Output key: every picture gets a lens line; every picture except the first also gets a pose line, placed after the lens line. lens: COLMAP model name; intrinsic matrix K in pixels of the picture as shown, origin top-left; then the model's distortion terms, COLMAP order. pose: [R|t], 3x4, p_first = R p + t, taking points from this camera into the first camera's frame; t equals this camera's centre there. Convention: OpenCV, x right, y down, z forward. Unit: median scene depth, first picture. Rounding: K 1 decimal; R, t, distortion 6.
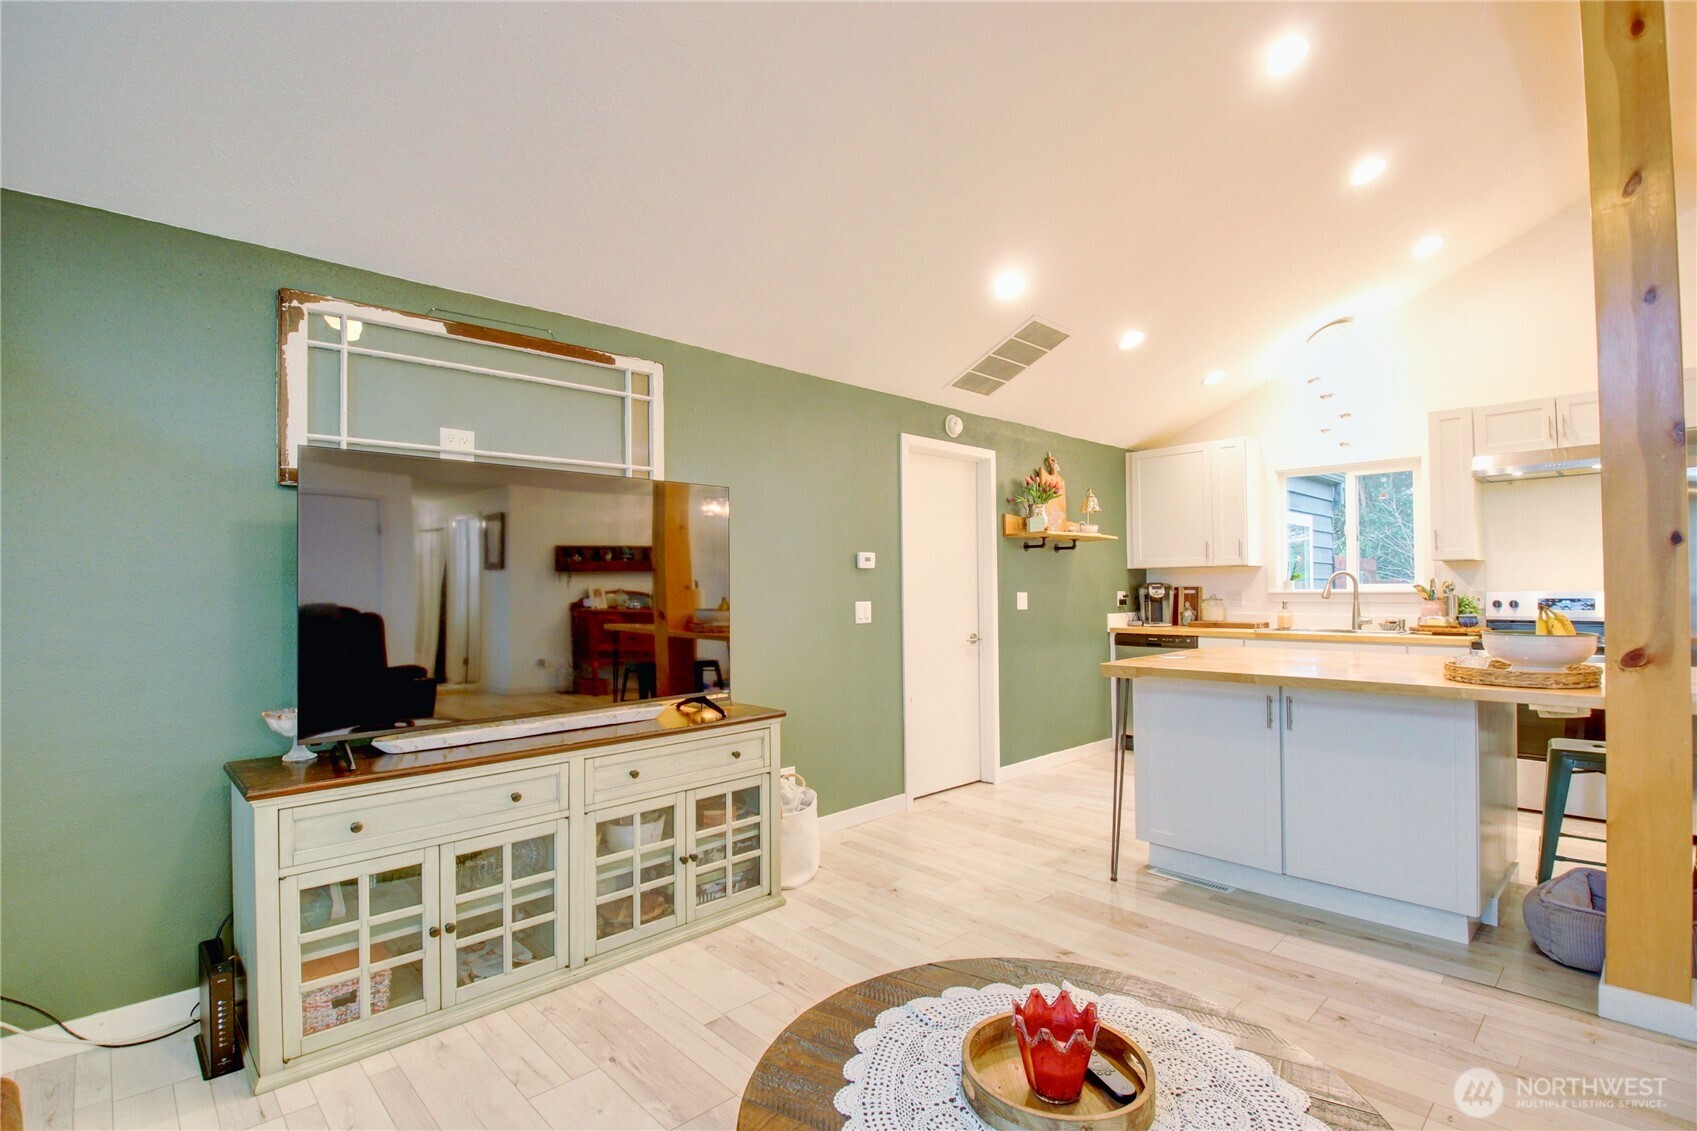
lens RADIAL K [[796.1, 0, 855.5], [0, 796.1, 579.6], [0, 0, 1]] dist [-0.000591, -0.006963]
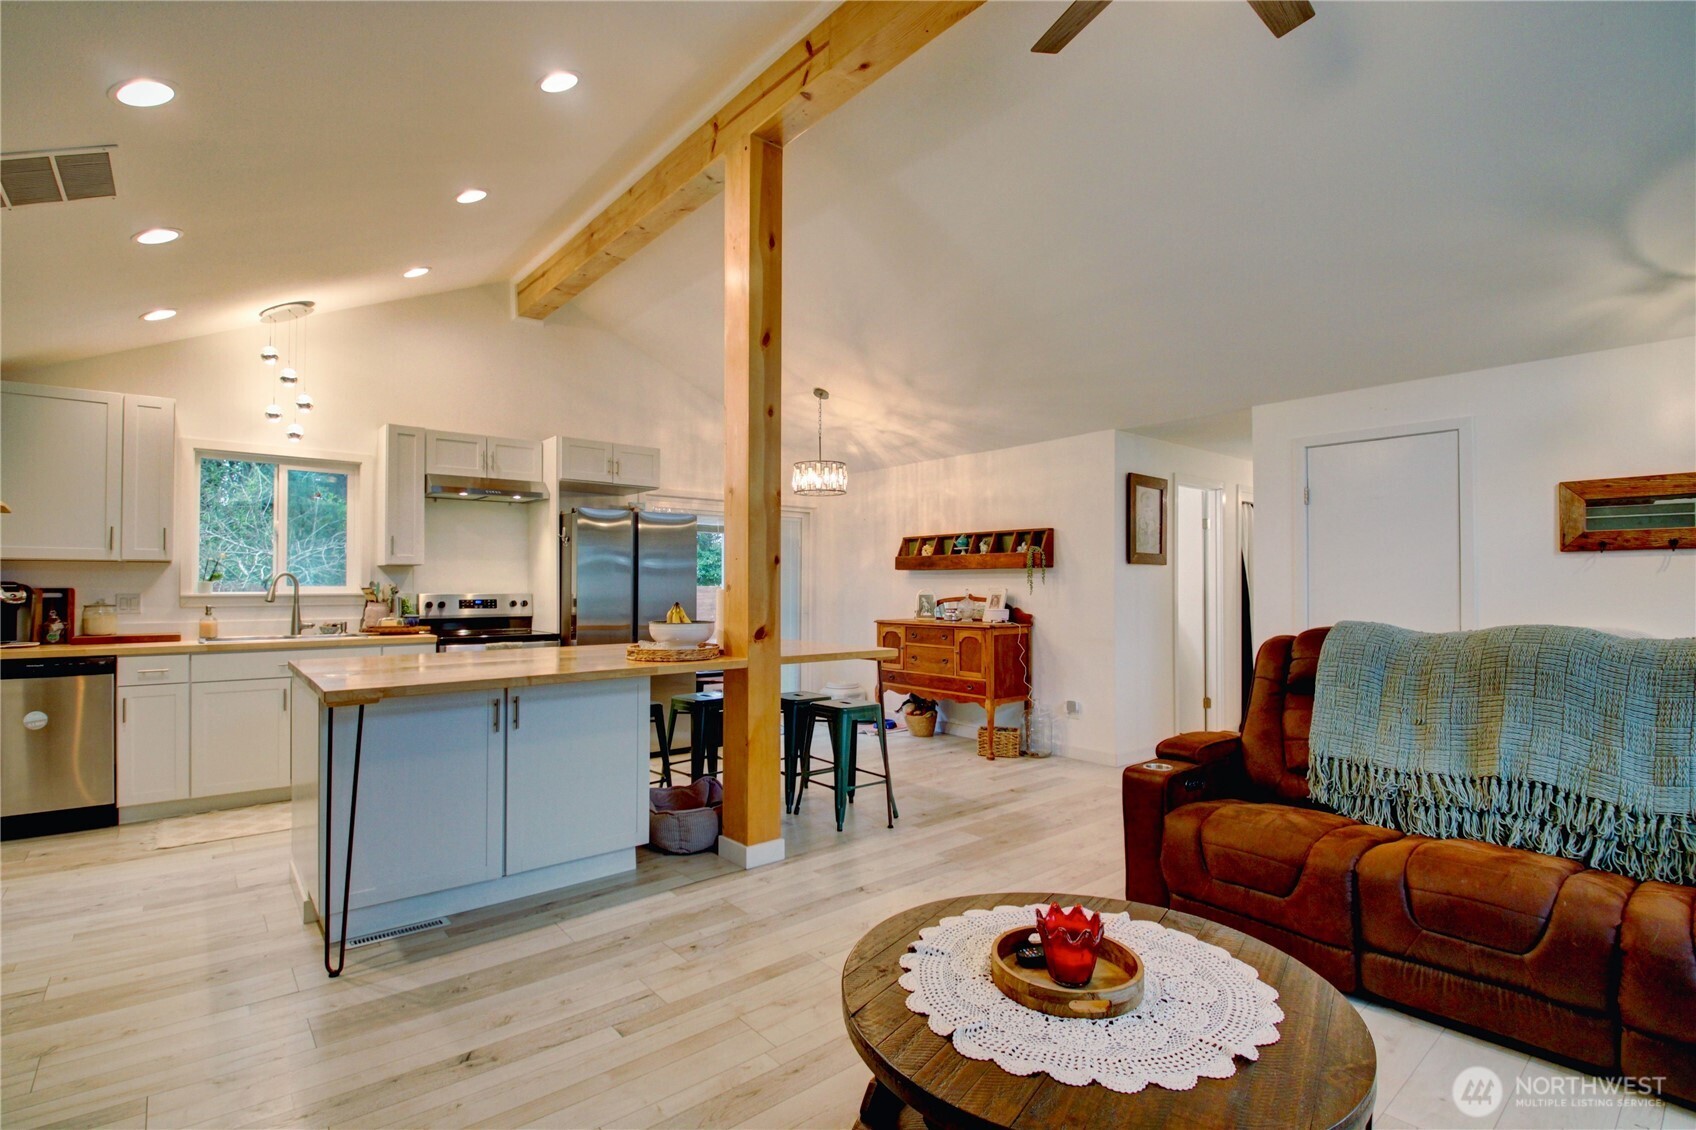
lens RADIAL K [[795.6, 0, 822.0], [0, 795.6, 576.8], [0, 0, 1]] dist [-0.000591, -0.006963]
pose [[0.082991, 0.020829, 0.996333, -0.409652], [-0.010971, 0.999740, -0.019986, 0.010458], [-0.996490, -0.009272, 0.083198, 0.500546]]
